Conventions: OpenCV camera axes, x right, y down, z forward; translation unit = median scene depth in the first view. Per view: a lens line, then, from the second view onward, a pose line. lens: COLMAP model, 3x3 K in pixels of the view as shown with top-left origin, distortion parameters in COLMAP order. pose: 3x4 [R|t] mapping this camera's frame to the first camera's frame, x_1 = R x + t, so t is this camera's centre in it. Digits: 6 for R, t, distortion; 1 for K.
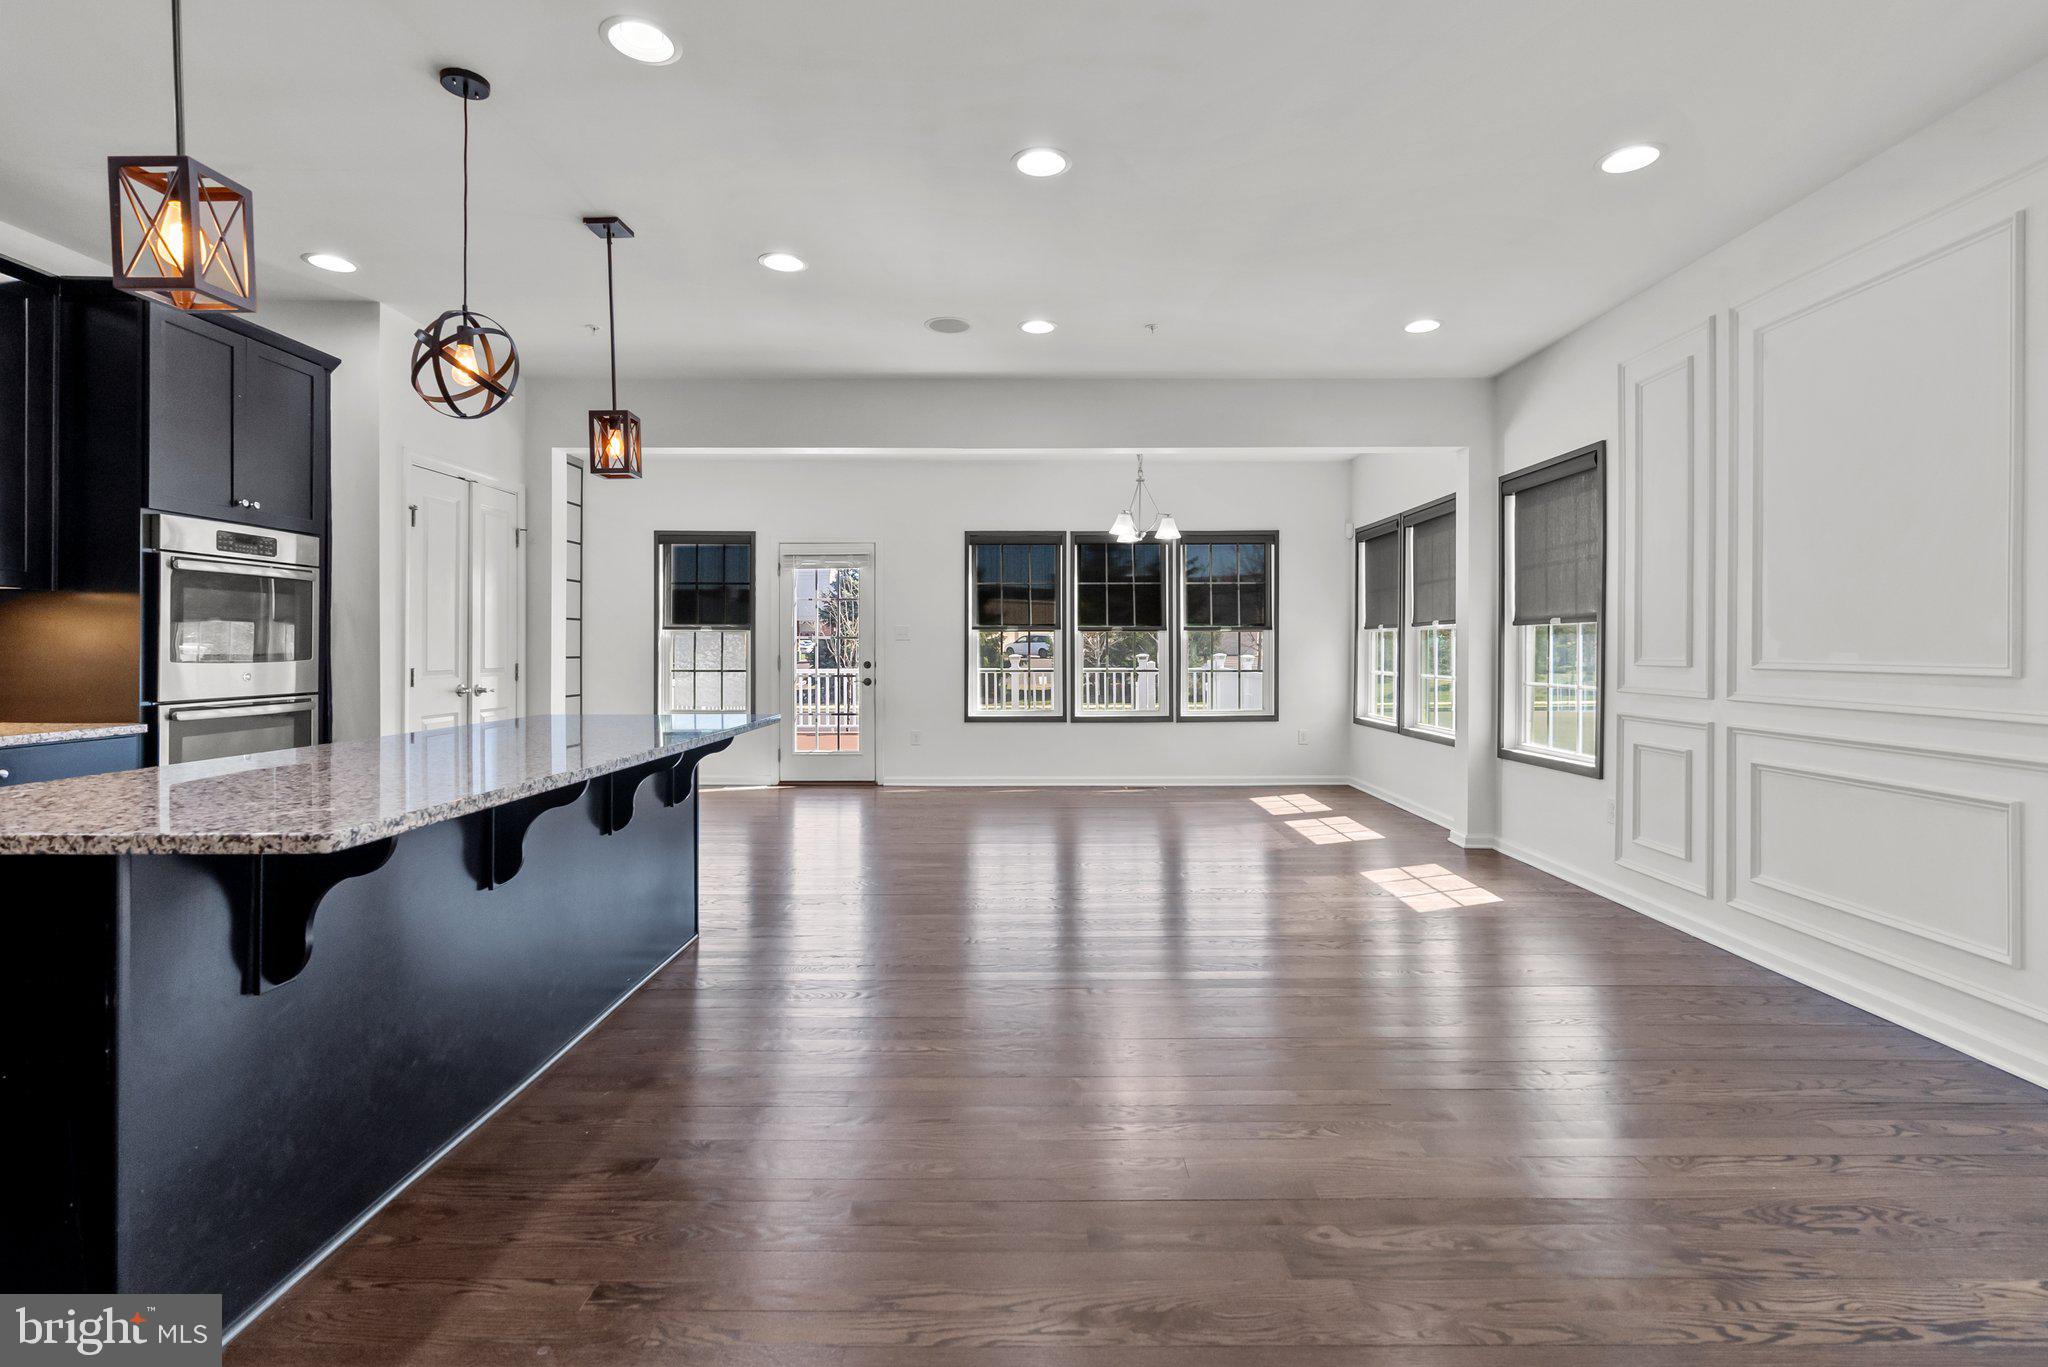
lens RADIAL K [[944.3, 0, 1030.9], [0, 944.3, 649.1], [0, 0, 1]] dist [-0.002905, 0.000544]
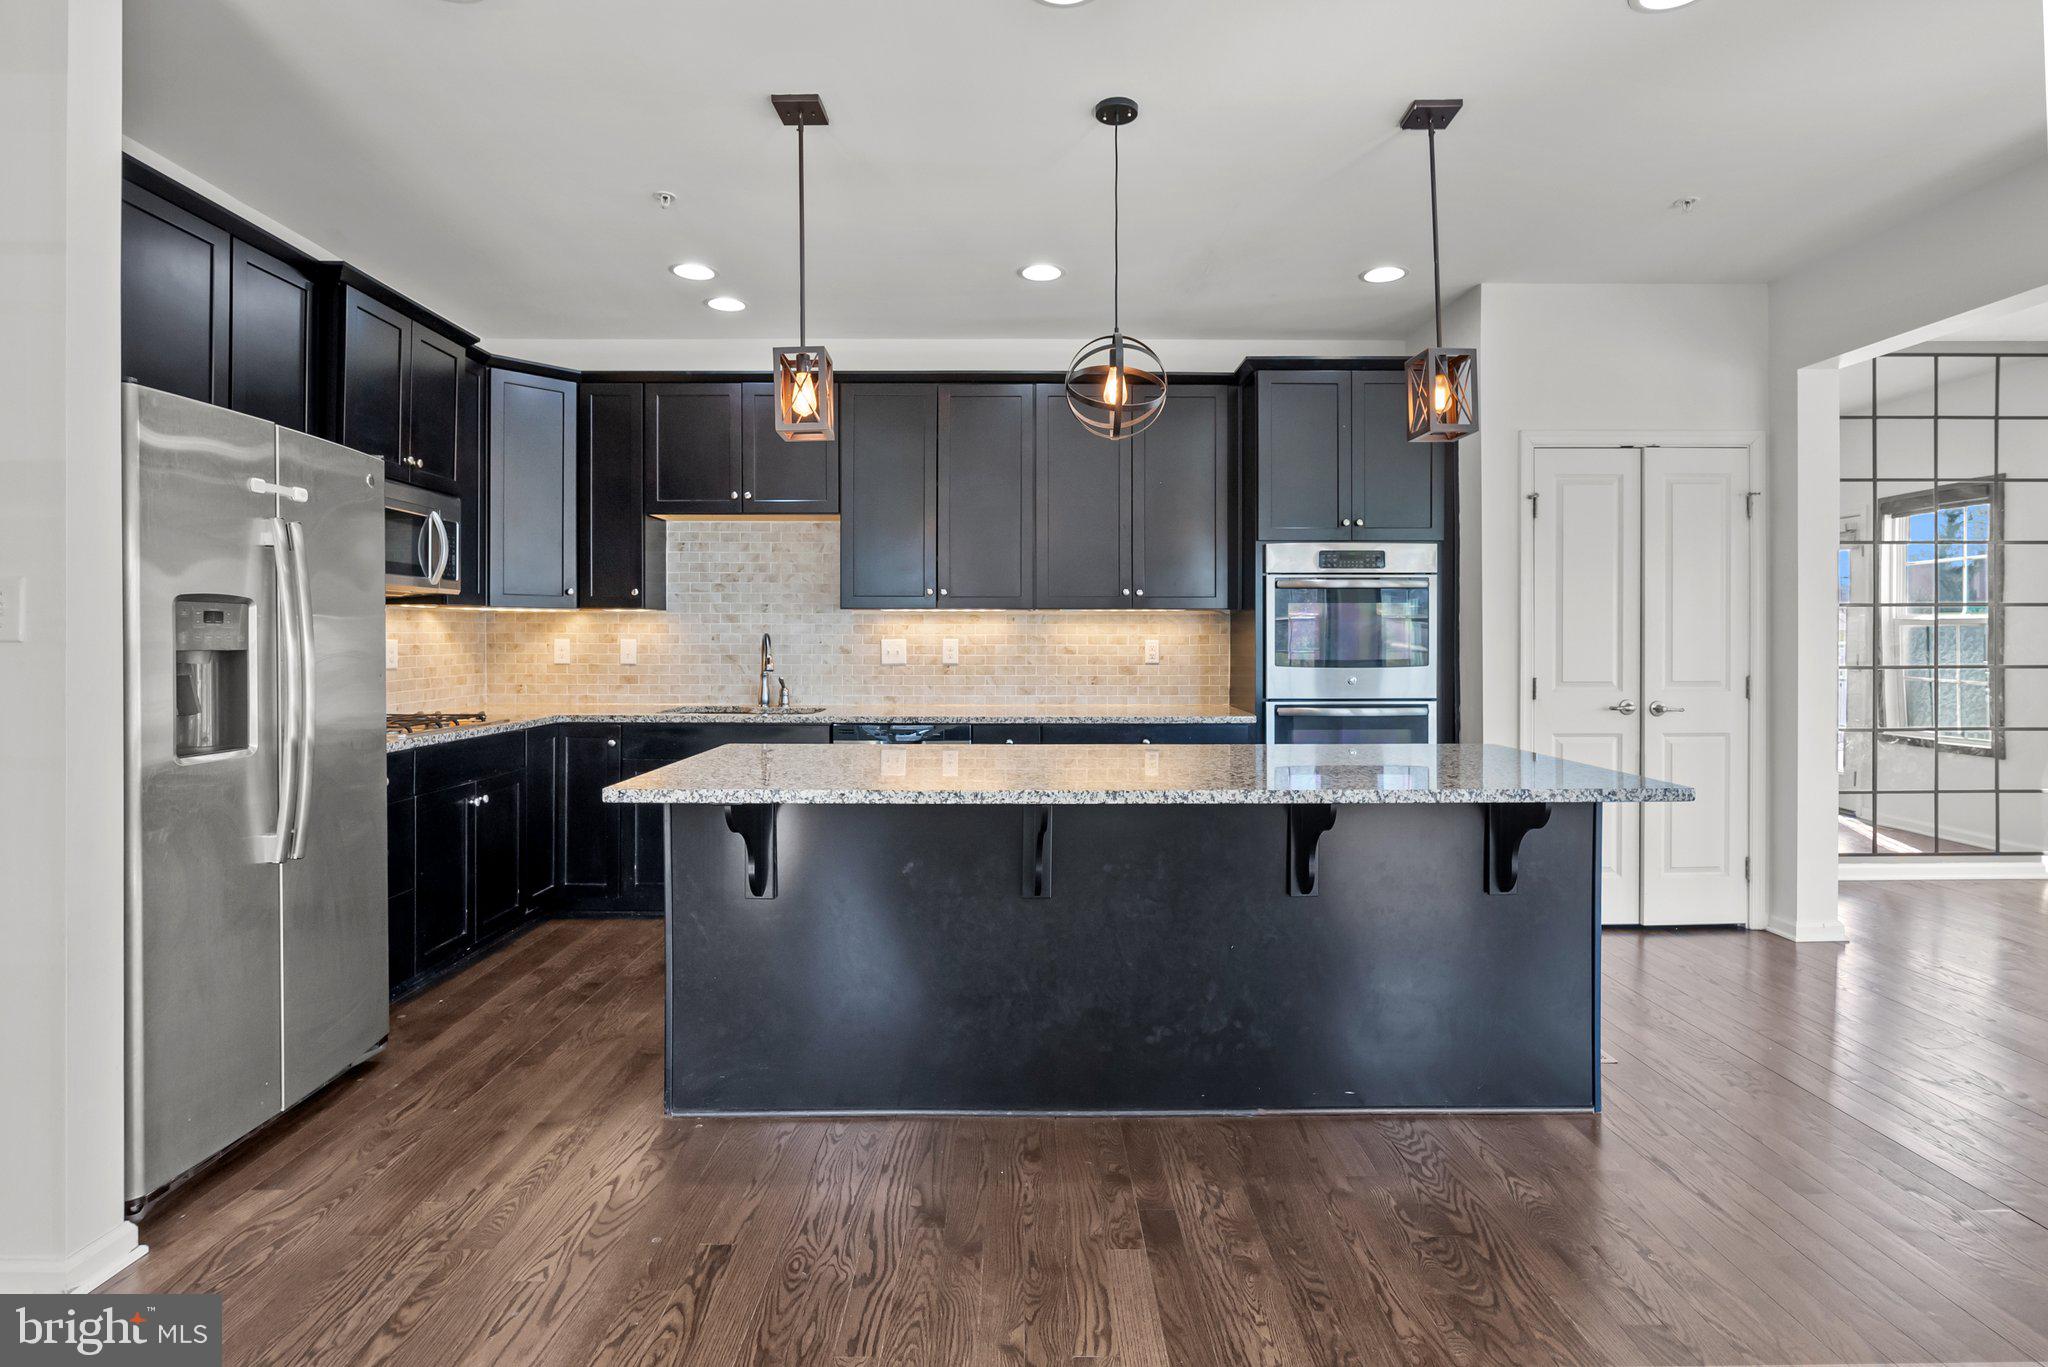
lens RADIAL K [[1005.6, 0, 1027.2], [0, 1005.6, 639.2], [0, 0, 1]] dist [-0.011805, -0.000593]
pose [[0.010840, 0.000599, -0.999941, 0.334381], [-0.001366, 0.999999, 0.000584, -0.019153], [0.999940, 0.001360, 0.010841, 0.615719]]
